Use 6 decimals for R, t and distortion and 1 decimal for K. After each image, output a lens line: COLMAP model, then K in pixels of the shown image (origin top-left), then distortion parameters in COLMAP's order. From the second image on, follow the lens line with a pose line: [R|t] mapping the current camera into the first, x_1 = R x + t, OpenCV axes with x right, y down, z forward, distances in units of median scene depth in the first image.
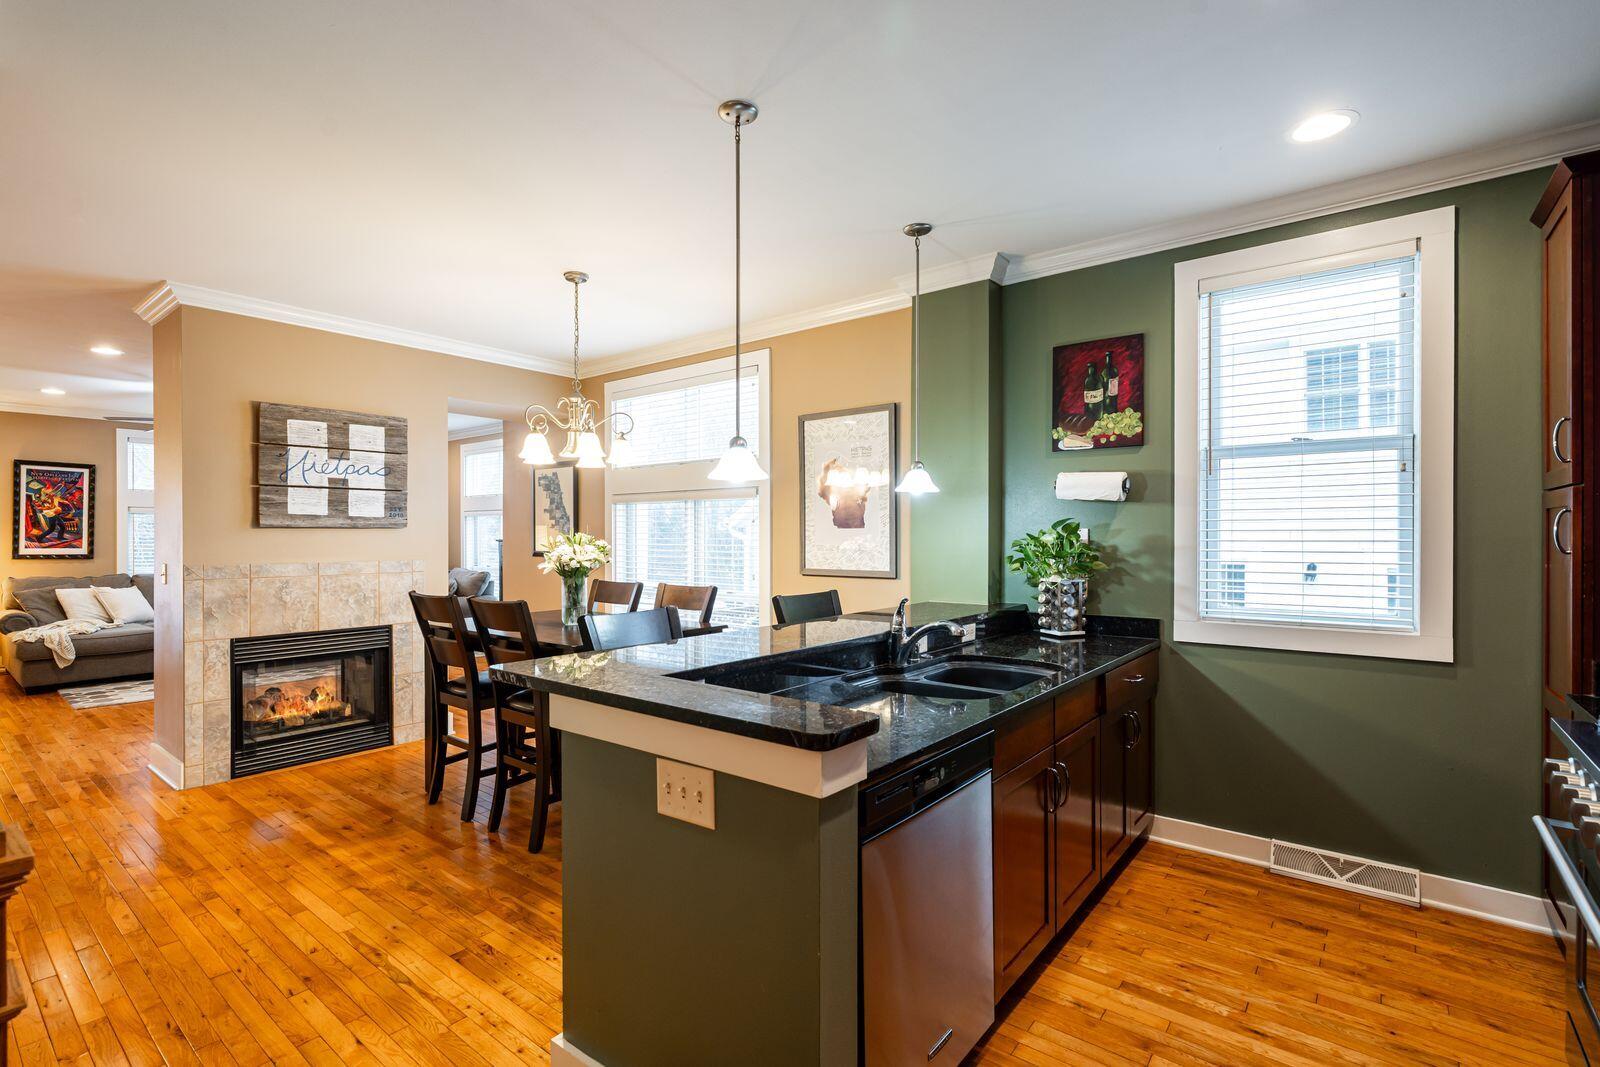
lens RADIAL K [[747.1, 0, 731.1], [0, 747.1, 532.2], [0, 0, 1]] dist [-0.002726, 0.000442]
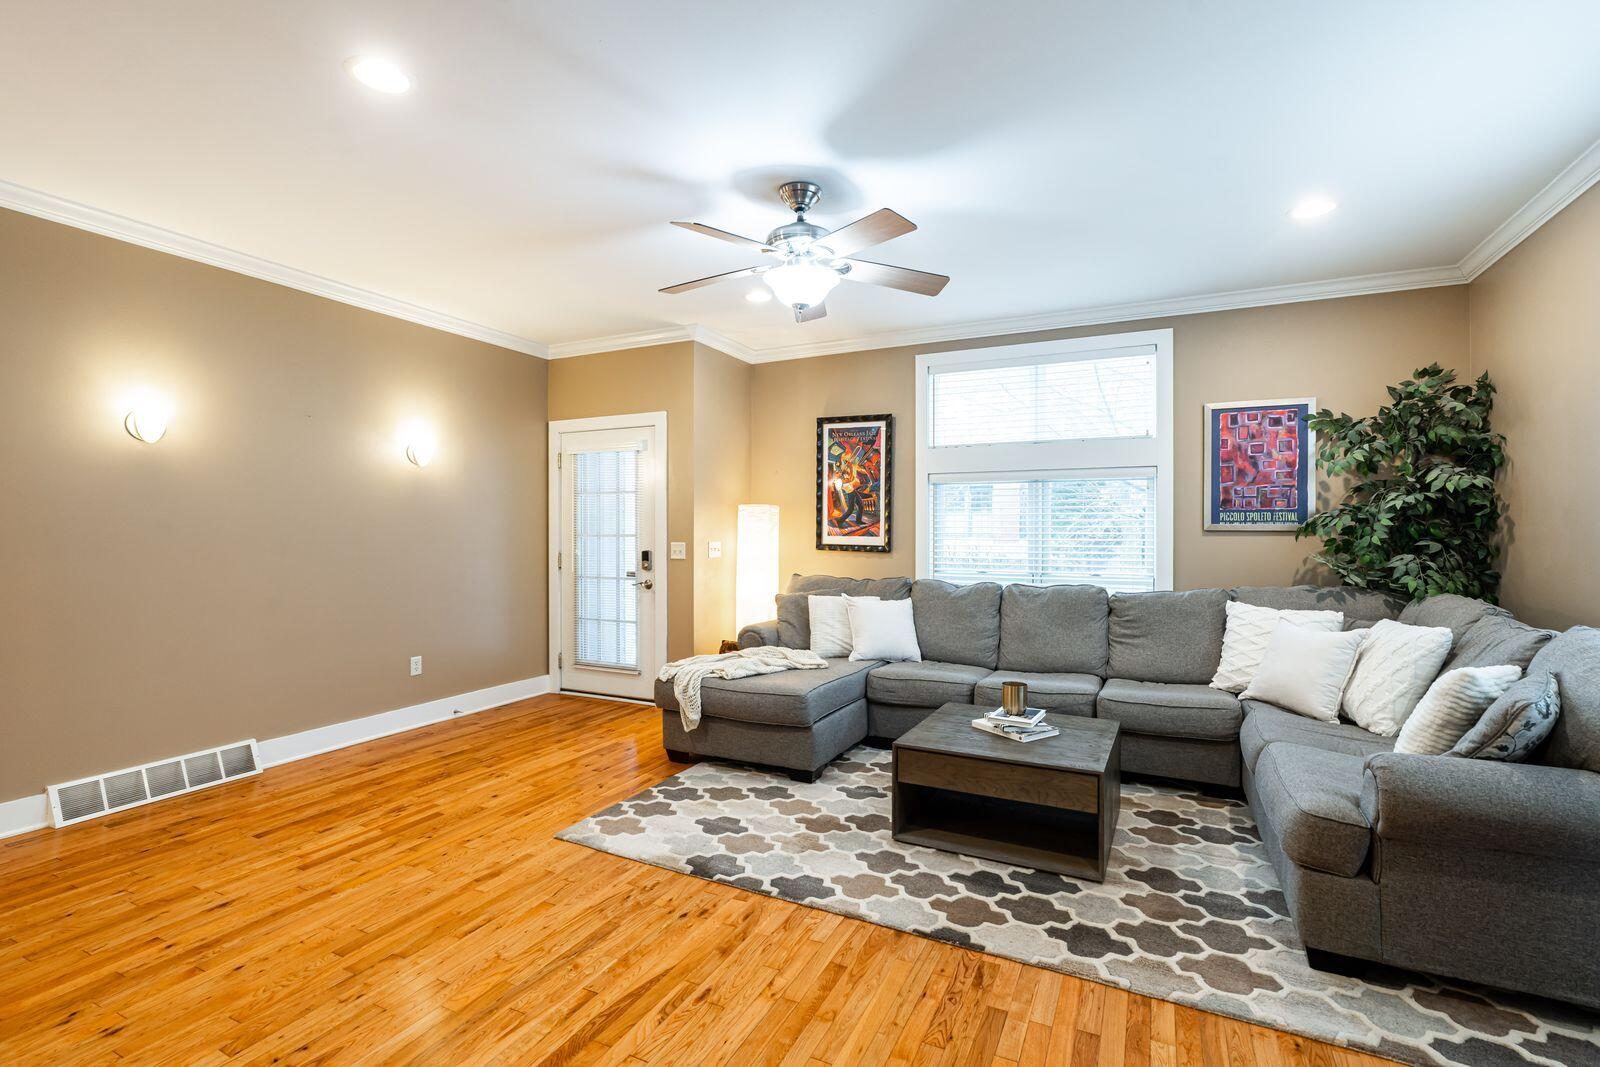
lens RADIAL K [[747.1, 0, 805.0], [0, 747.1, 525.9], [0, 0, 1]] dist [-0.002726, 0.000442]
pose [[0.275555, 0.010129, -0.961232, -0.224824], [-0.007886, 0.999935, 0.008276, 0.005929], [0.961253, 0.005300, 0.275617, 0.743350]]
